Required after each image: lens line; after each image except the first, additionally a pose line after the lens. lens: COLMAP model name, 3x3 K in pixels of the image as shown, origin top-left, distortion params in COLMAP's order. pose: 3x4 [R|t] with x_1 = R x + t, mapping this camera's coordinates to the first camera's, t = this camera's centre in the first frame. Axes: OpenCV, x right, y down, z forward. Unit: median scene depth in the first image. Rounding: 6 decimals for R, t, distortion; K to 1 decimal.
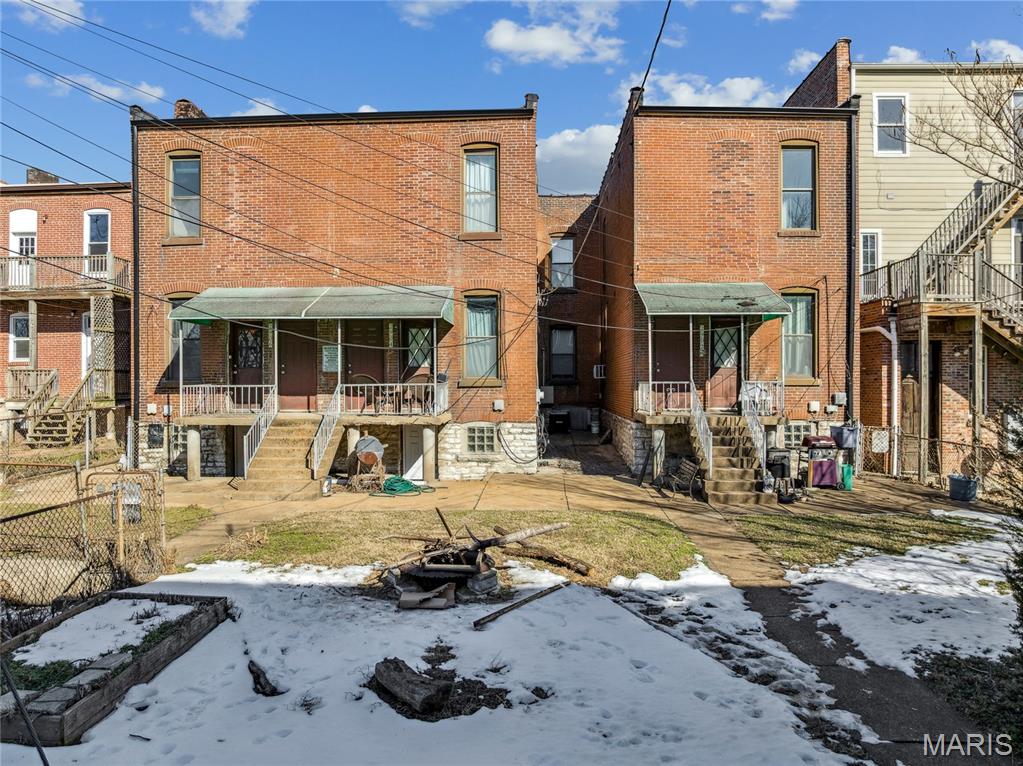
lens RADIAL K [[710.9, 0, 511.5], [0, 710.9, 383.0], [0, 0, 1]] dist [-0.003573, -0.045219]
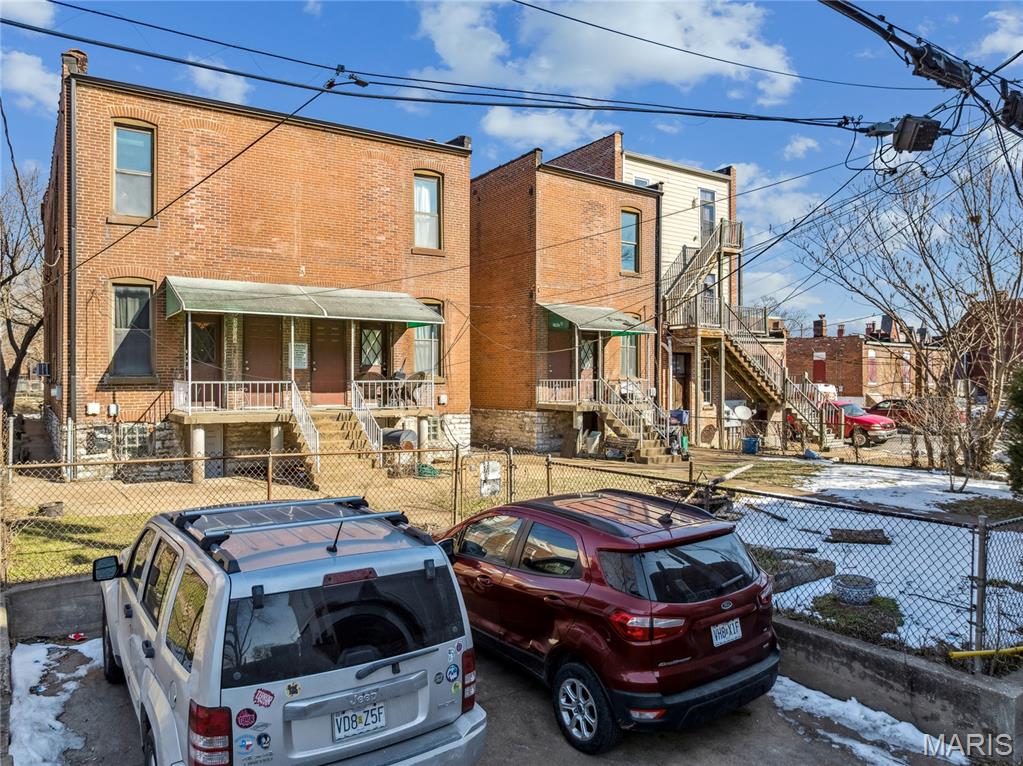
lens RADIAL K [[702.5, 0, 485.6], [0, 702.5, 382.4], [0, 0, 1]] dist [-0.005669, -0.003185]
pose [[0.825979, 0.001824, 0.563697, -0.604283], [-0.000840, 0.999998, -0.002005, 0.005648], [-0.563700, 0.001183, 0.825979, 0.015416]]
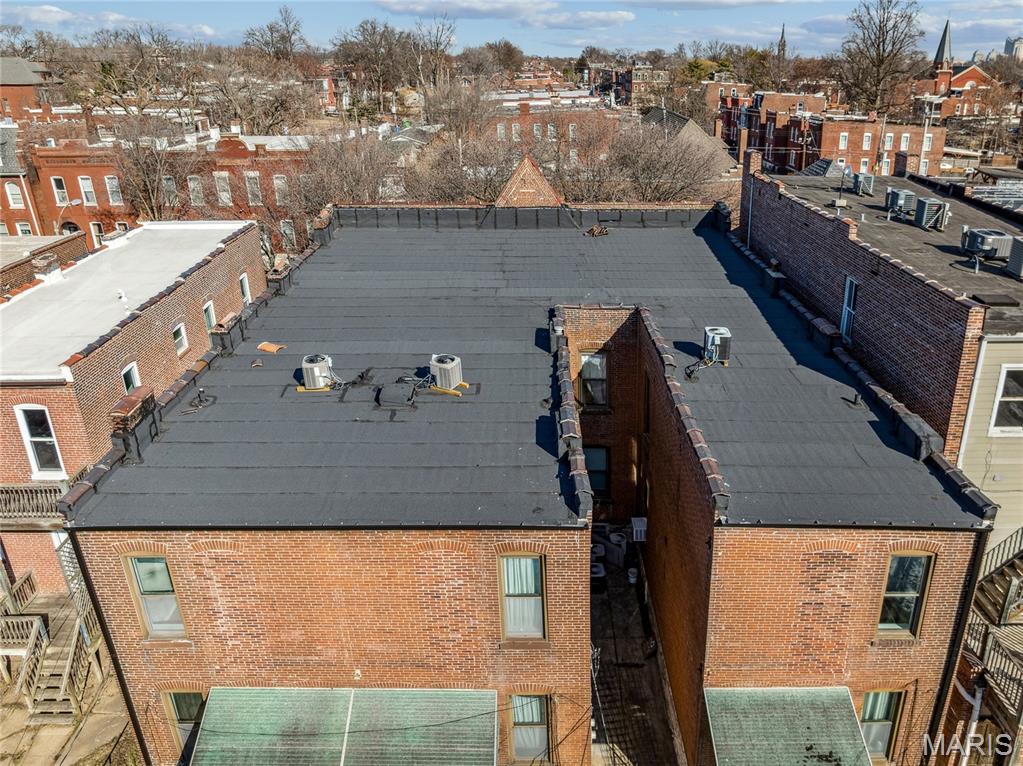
lens RADIAL K [[761.6, 0, 535.7], [0, 761.6, 288.7], [0, 0, 1]] dist [-0.081475, 0.083285]
pose [[0.998675, -0.003317, 0.051344, -0.071064], [-0.011573, 0.957870, 0.286969, -0.860738], [-0.050133, -0.287183, 0.956563, 0.279963]]
